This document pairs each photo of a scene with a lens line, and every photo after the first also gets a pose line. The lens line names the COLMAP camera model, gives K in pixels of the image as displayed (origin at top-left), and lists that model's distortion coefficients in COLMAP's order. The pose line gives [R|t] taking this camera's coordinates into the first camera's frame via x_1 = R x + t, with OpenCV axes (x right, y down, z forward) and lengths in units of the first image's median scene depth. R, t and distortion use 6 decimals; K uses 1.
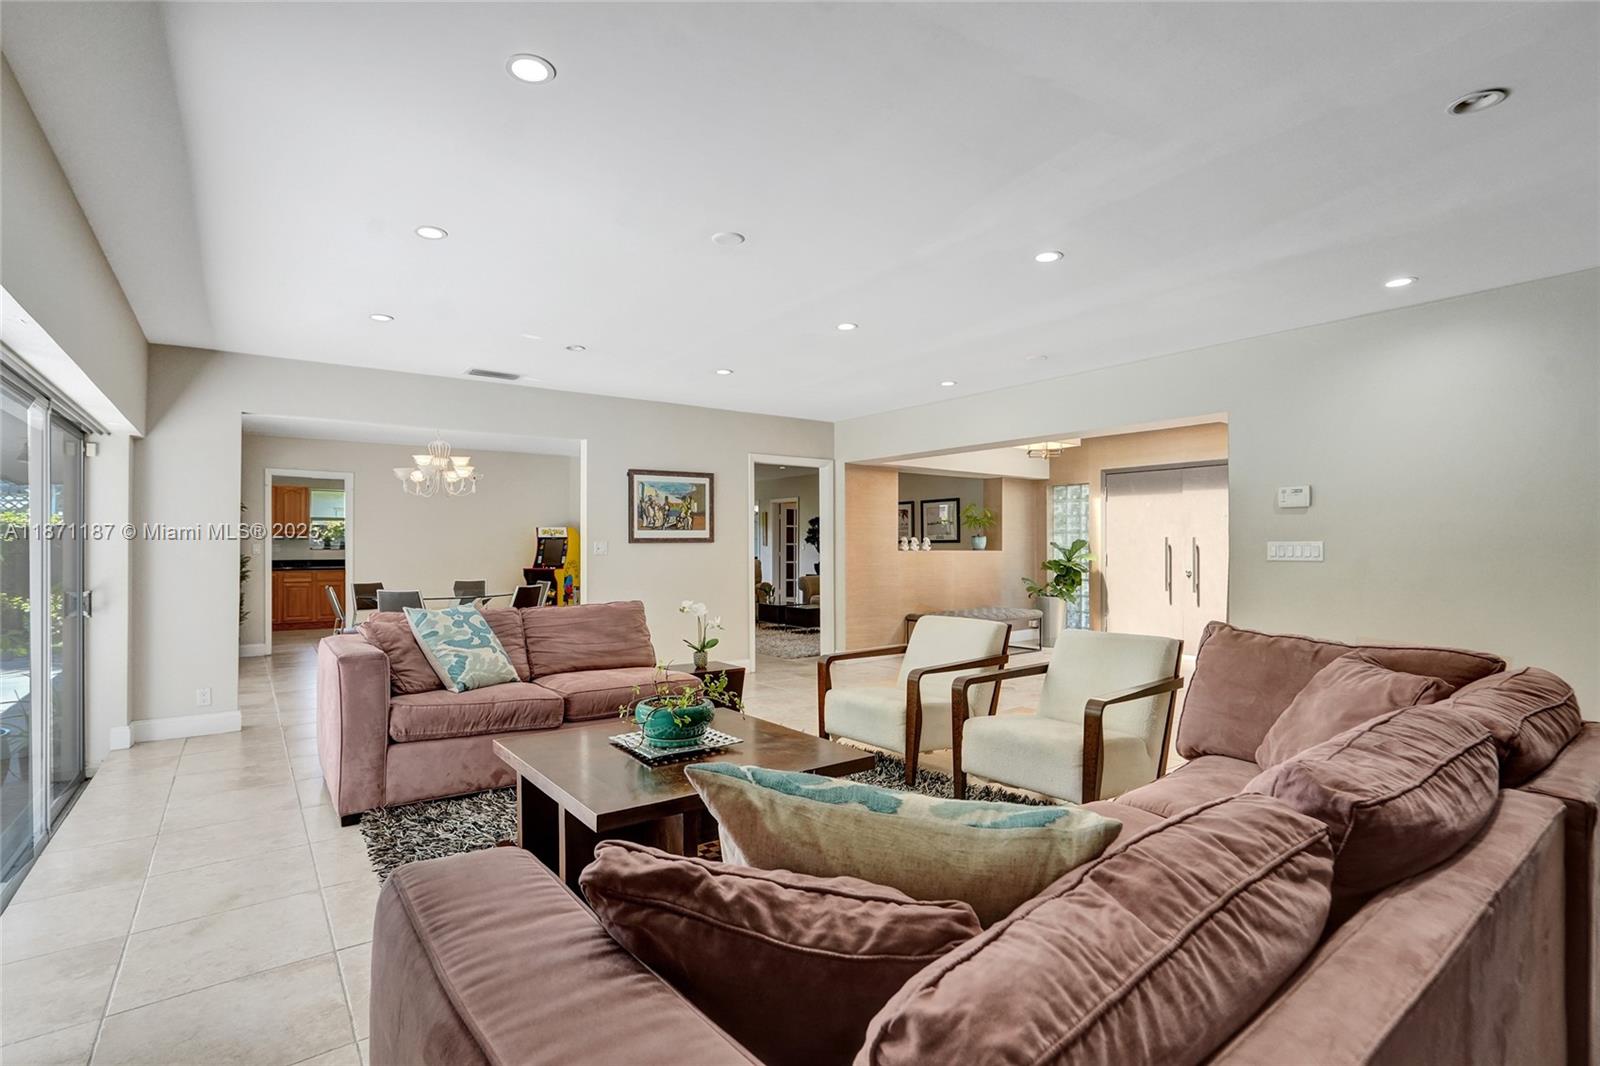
lens RADIAL K [[764.6, 0, 808.4], [0, 764.6, 543.8], [0, 0, 1]] dist [-0.021319, 0.005117]
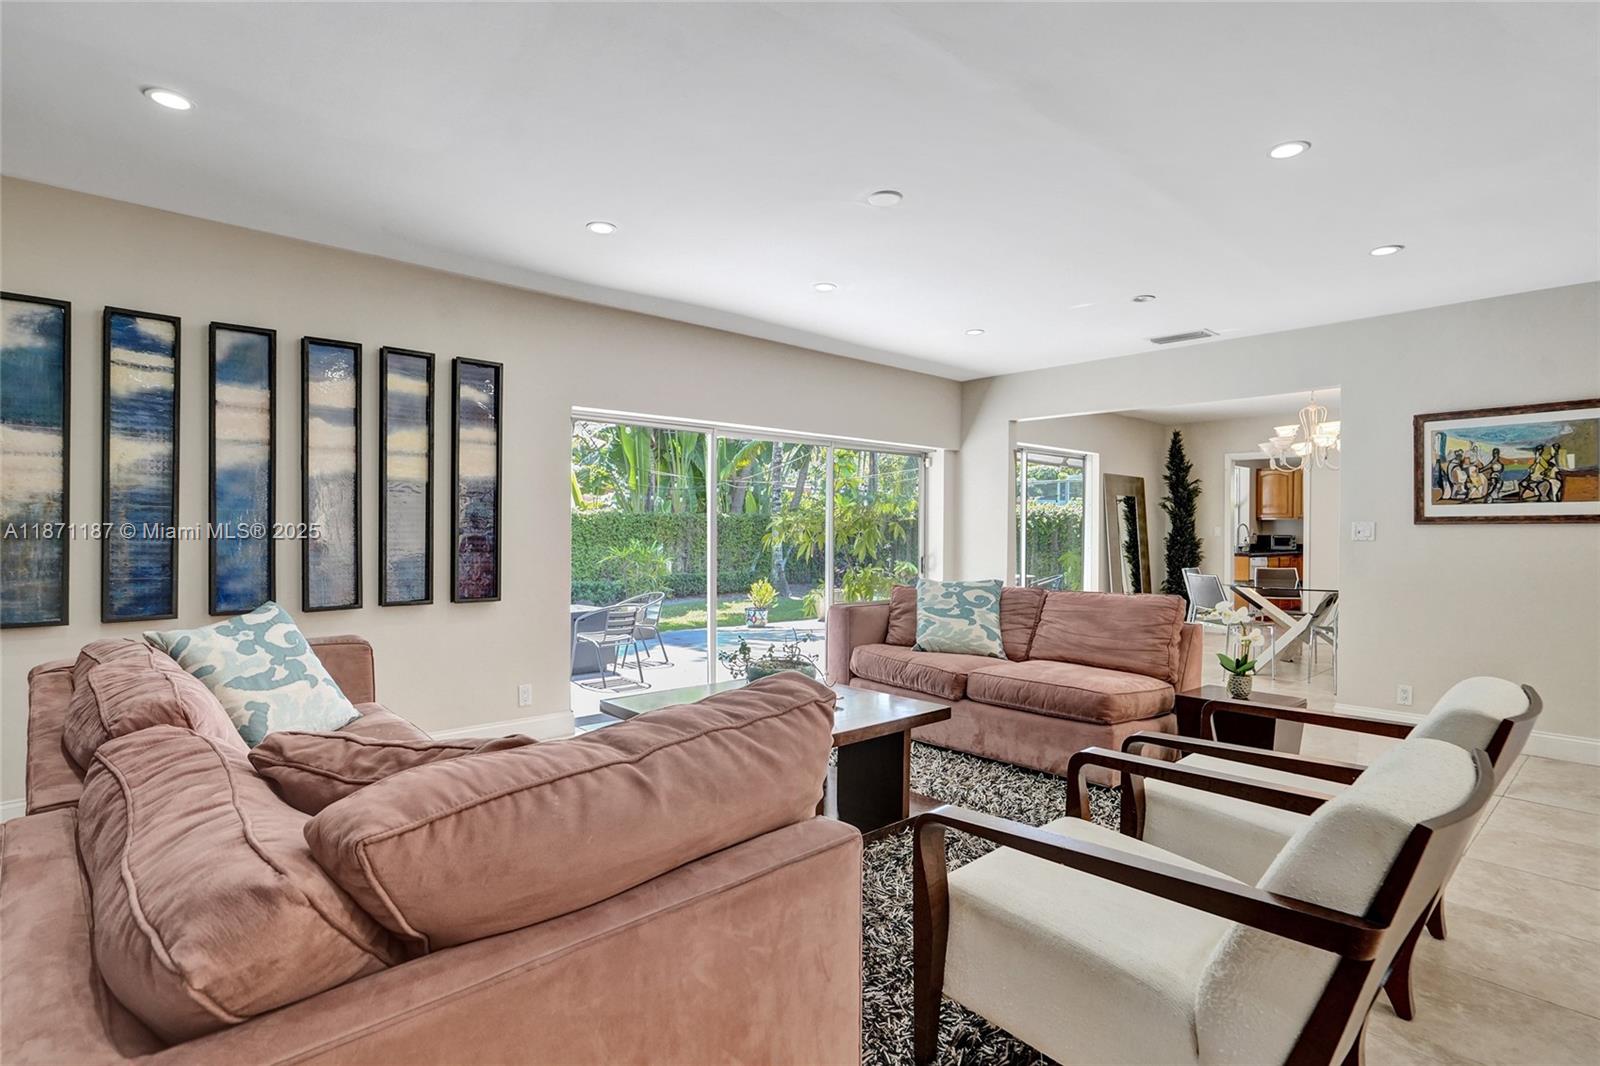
lens RADIAL K [[800.6, 0, 790.1], [0, 800.6, 534.5], [0, 0, 1]] dist [-0.015796, 0.000629]
pose [[0.093125, 0.008962, -0.995614, 0.323509], [-0.000852, 0.999960, 0.008921, 0.001821], [0.995654, 0.000017, 0.093129, 0.295850]]
